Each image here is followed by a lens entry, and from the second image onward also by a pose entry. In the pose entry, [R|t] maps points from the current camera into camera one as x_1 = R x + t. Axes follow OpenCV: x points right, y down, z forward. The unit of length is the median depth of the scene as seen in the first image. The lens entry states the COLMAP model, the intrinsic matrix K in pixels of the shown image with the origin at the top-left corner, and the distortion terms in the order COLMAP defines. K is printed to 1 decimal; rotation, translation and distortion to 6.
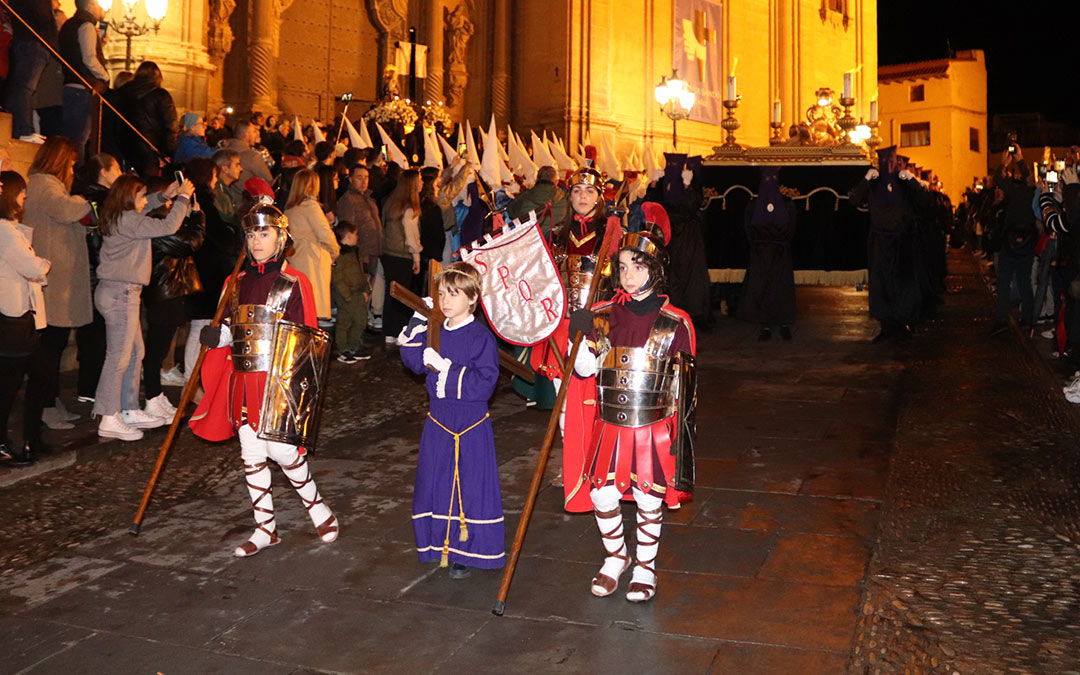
lens RADIAL K [[1158.9, 0, 567.7], [0, 1158.9, 254.2], [0, 0, 1]] dist [-0.130840, 0.033402]
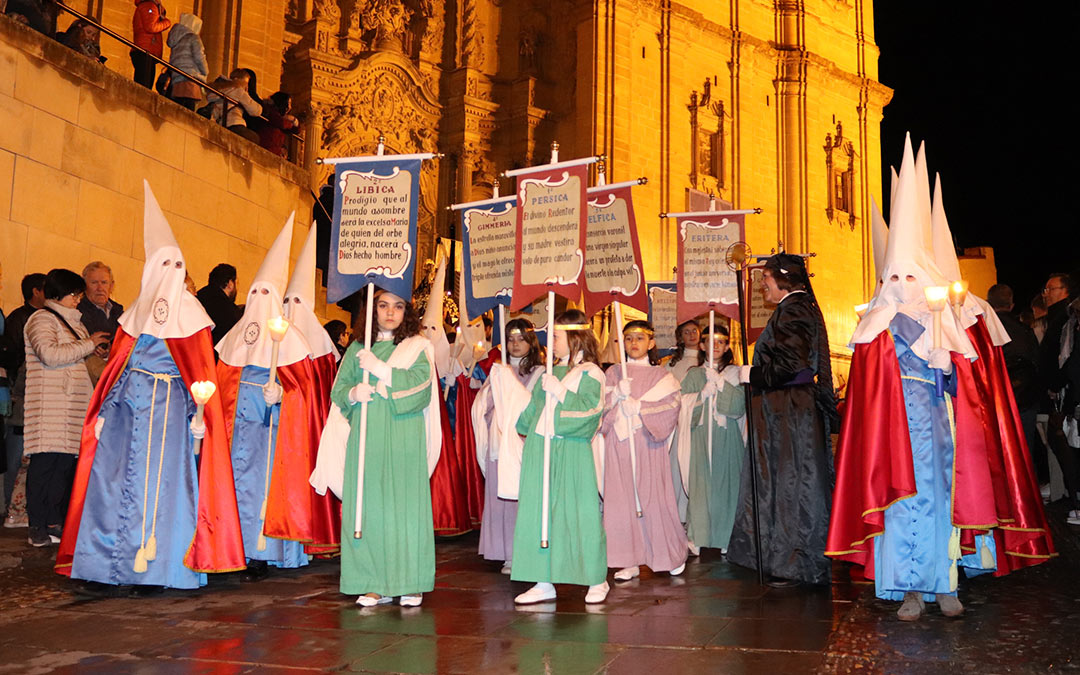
lens RADIAL K [[1339.0, 0, 577.3], [0, 1339.0, 303.8], [0, 0, 1]] dist [-0.069418, 0.067714]
pose [[0.999176, 0.011882, 0.038815, -0.059322], [-0.006812, 0.991721, -0.128227, 0.030370], [-0.040017, 0.127857, 0.990985, -0.200922]]
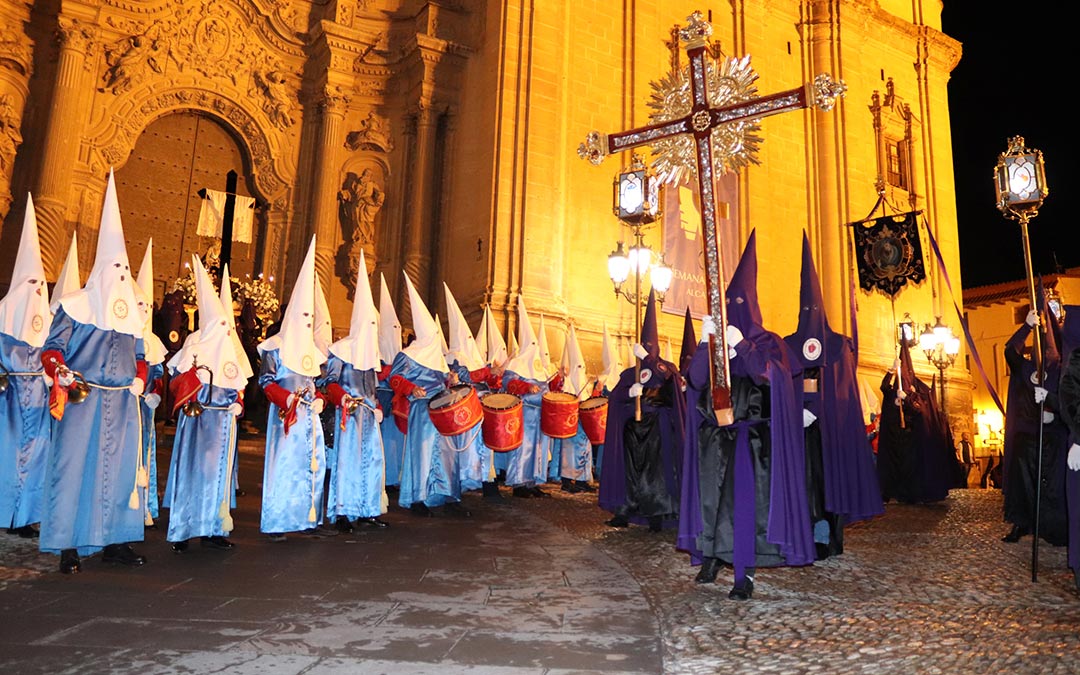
lens RADIAL K [[988.0, 0, 555.2], [0, 988.0, 323.0], [0, 0, 1]] dist [-0.175267, 0.208893]
pose [[0.985669, -0.021343, -0.167335, 0.141184], [-0.007940, 0.984995, -0.172402, -0.003880], [0.168504, 0.171259, 0.970709, 0.420162]]
